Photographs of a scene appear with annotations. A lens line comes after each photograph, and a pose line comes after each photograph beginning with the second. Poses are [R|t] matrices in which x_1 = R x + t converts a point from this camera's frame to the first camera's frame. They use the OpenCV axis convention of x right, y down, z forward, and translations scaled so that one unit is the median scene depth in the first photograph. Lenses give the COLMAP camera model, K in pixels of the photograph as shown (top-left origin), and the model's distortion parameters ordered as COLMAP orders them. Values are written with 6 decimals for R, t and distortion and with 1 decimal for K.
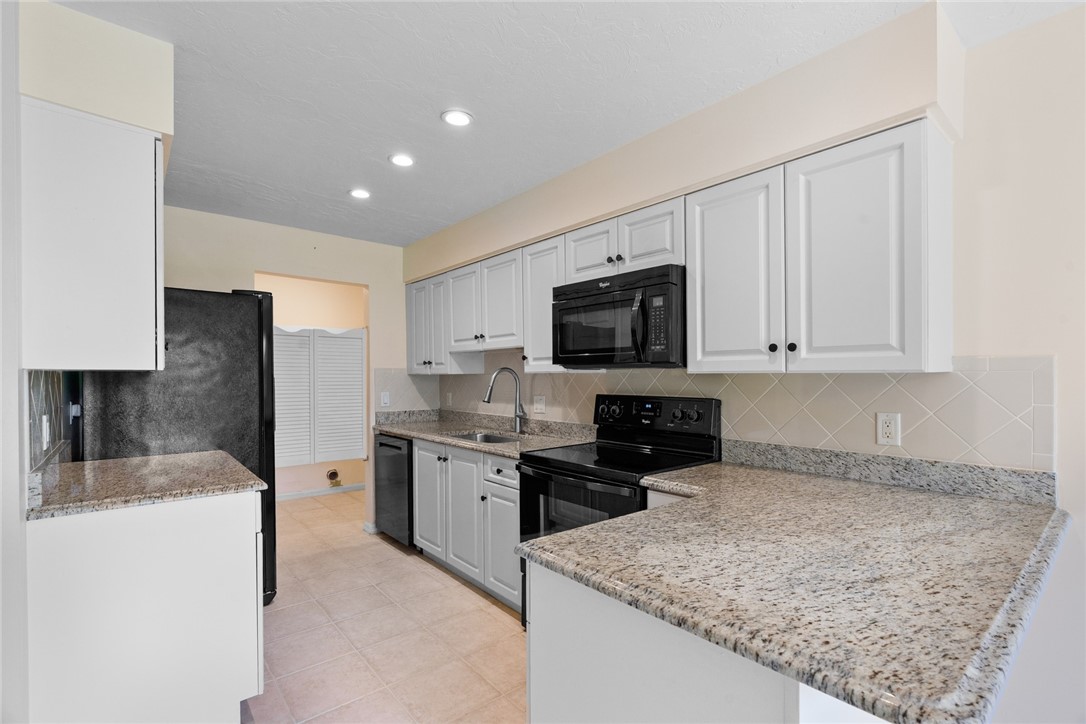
lens RADIAL K [[495.8, 0, 540.3], [0, 495.8, 380.9], [0, 0, 1]] dist [-0.009378, 0.003935]
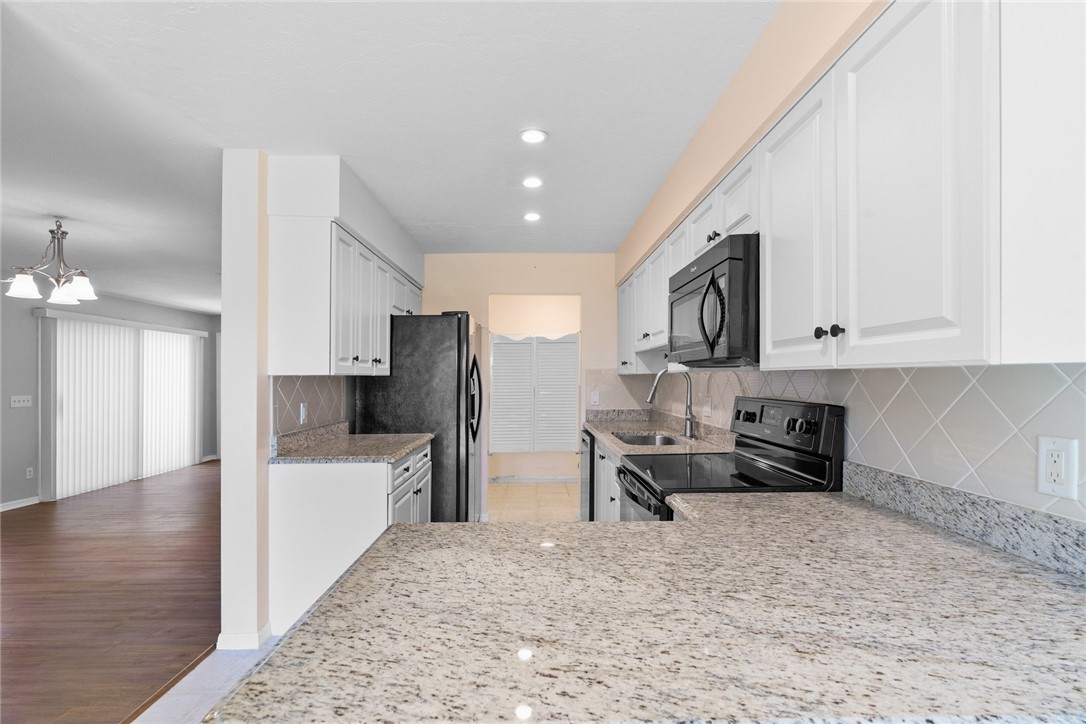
lens RADIAL K [[495.8, 0, 537.1], [0, 495.8, 377.7], [0, 0, 1]] dist [-0.009378, 0.003935]
pose [[0.773203, -0.007577, -0.634113, 0.736323], [0.004142, 0.999968, -0.006898, -0.000354], [0.634145, 0.002707, 0.773209, 0.253489]]
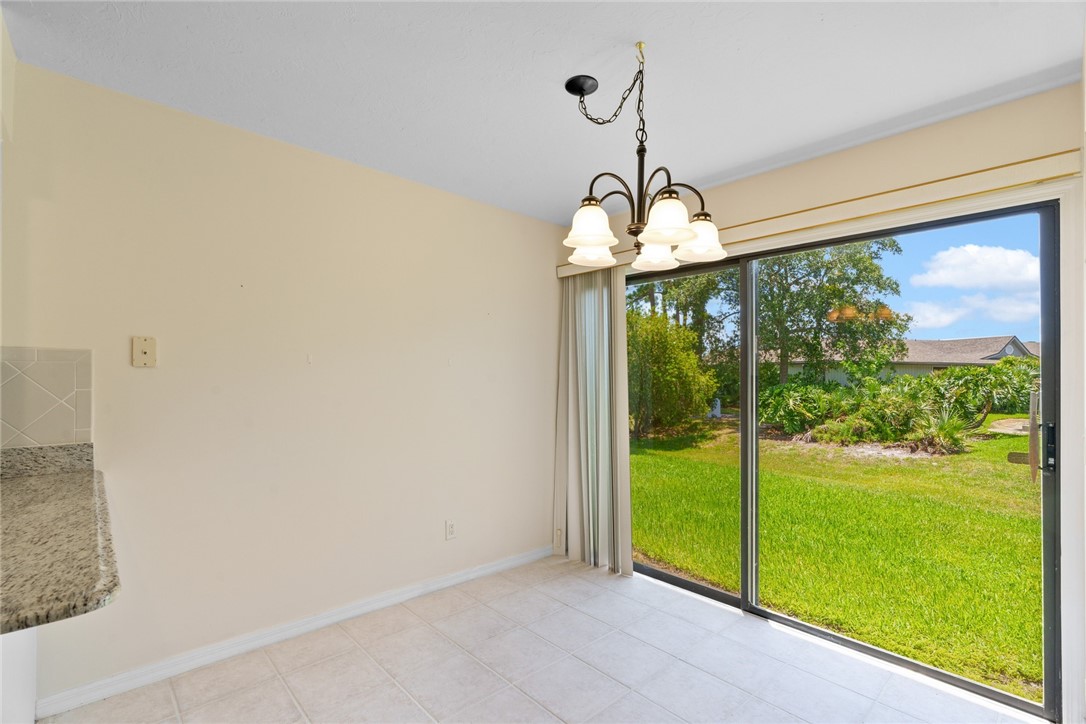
lens RADIAL K [[495.8, 0, 541.4], [0, 495.8, 357.2], [0, 0, 1]] dist [-0.009378, 0.003935]
pose [[-0.043872, 0.031511, 0.998540, -0.281400], [-0.000368, 0.999502, -0.031557, 0.006753], [-0.999037, -0.001752, -0.043839, -0.097523]]
